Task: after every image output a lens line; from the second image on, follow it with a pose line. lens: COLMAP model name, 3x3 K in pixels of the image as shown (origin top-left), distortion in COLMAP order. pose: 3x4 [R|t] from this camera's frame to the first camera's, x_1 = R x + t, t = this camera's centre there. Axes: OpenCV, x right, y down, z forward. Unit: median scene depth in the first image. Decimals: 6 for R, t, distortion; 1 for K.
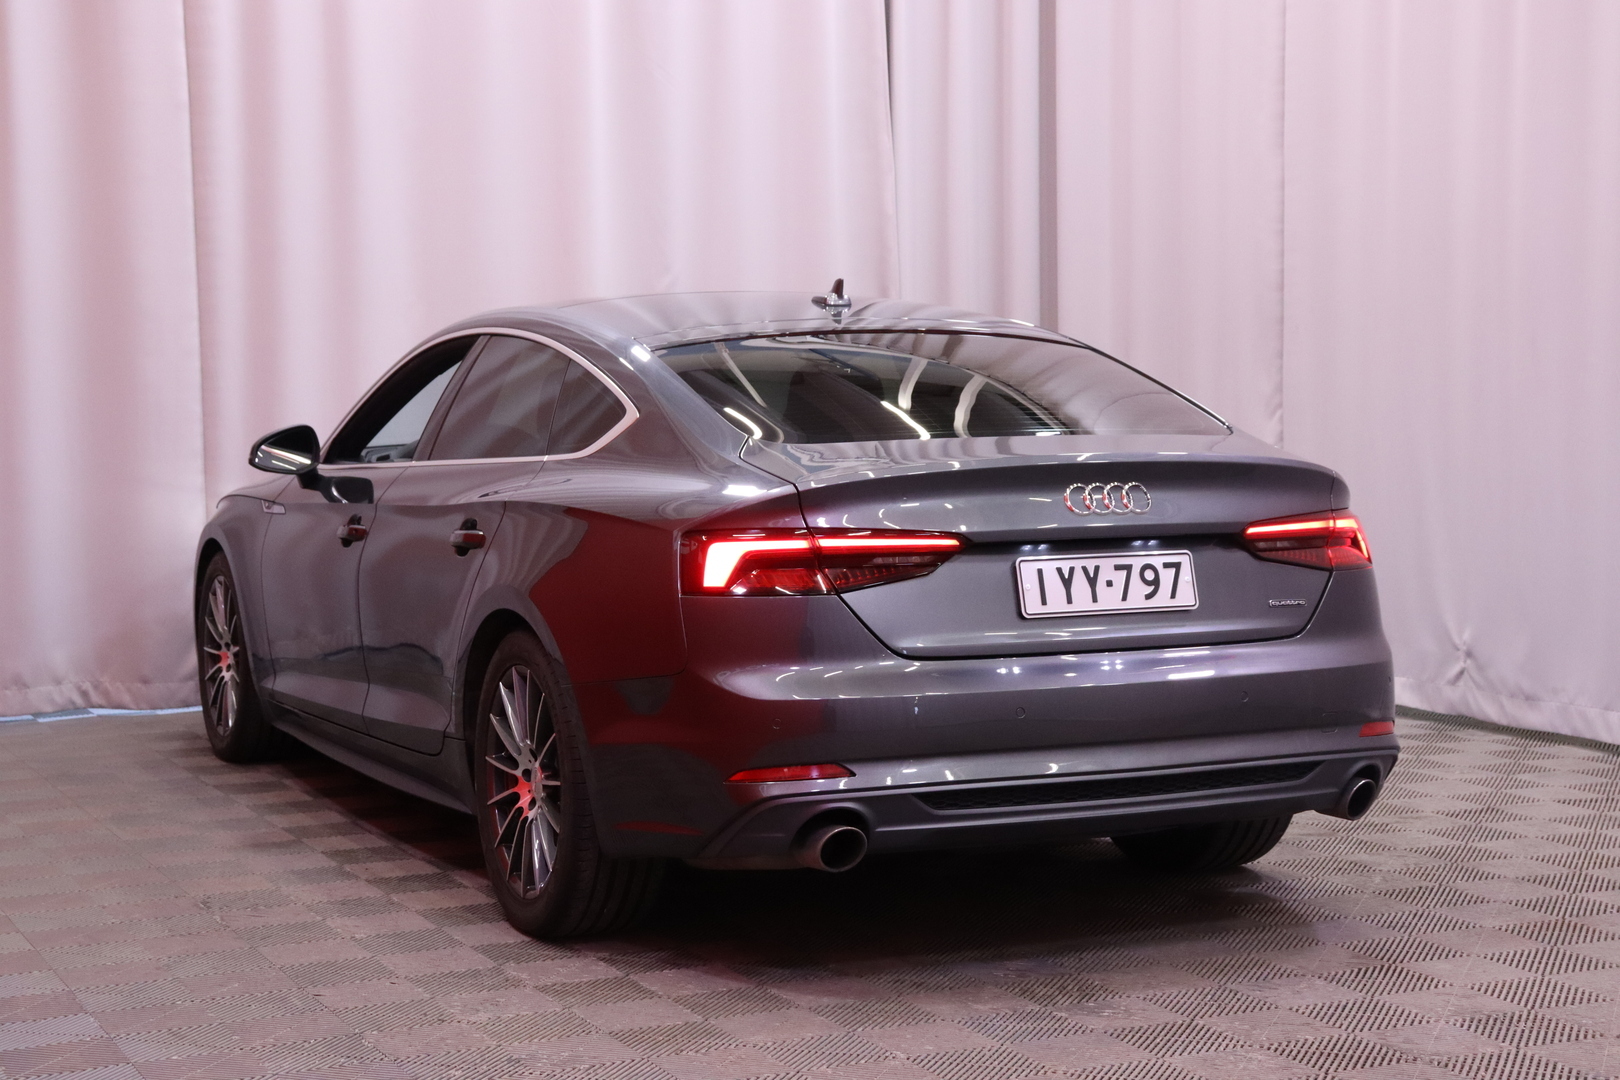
lens RADIAL K [[2623.1, 0, 797.1], [0, 2623.1, 533.8], [0, 0, 1]] dist [0.340761, 0.000000]
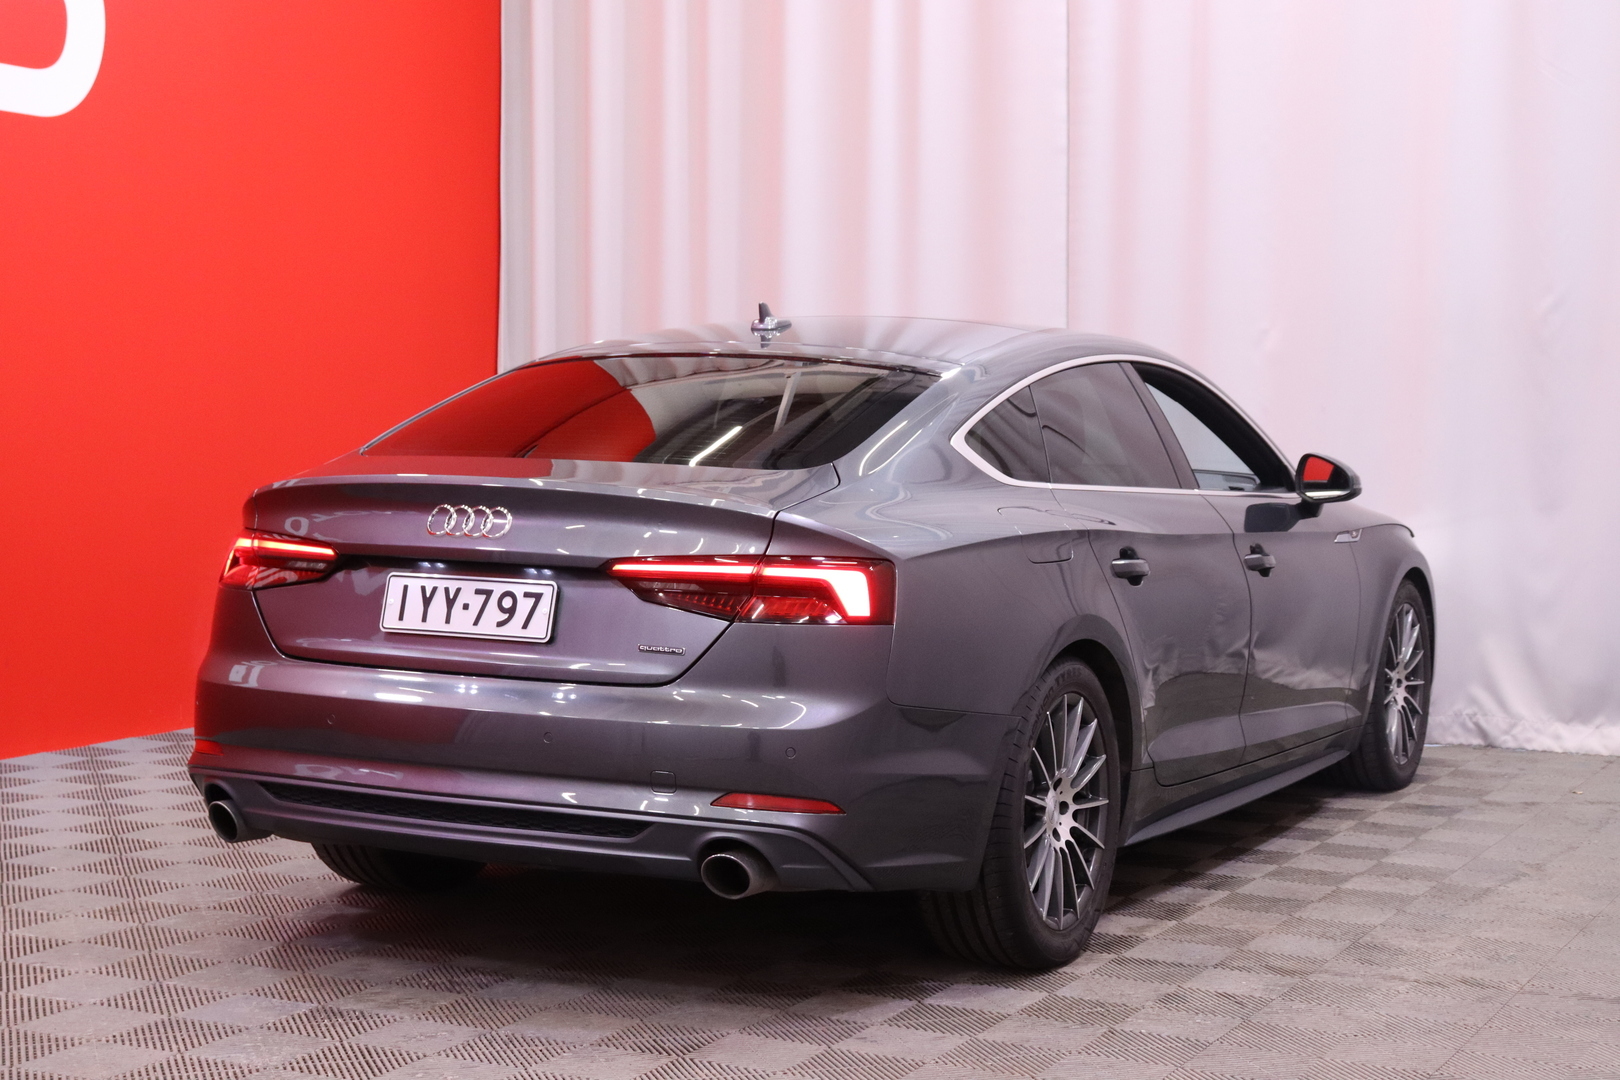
lens RADIAL K [[2754.8, 0, 814.9], [0, 2754.8, 522.8], [0, 0, 1]] dist [0.106461, 0.000000]
pose [[0.599700, 0.058024, -0.798119, 1.022229], [-0.074773, 0.997067, 0.016304, -0.039334], [0.796724, 0.049900, 0.602280, 0.473985]]
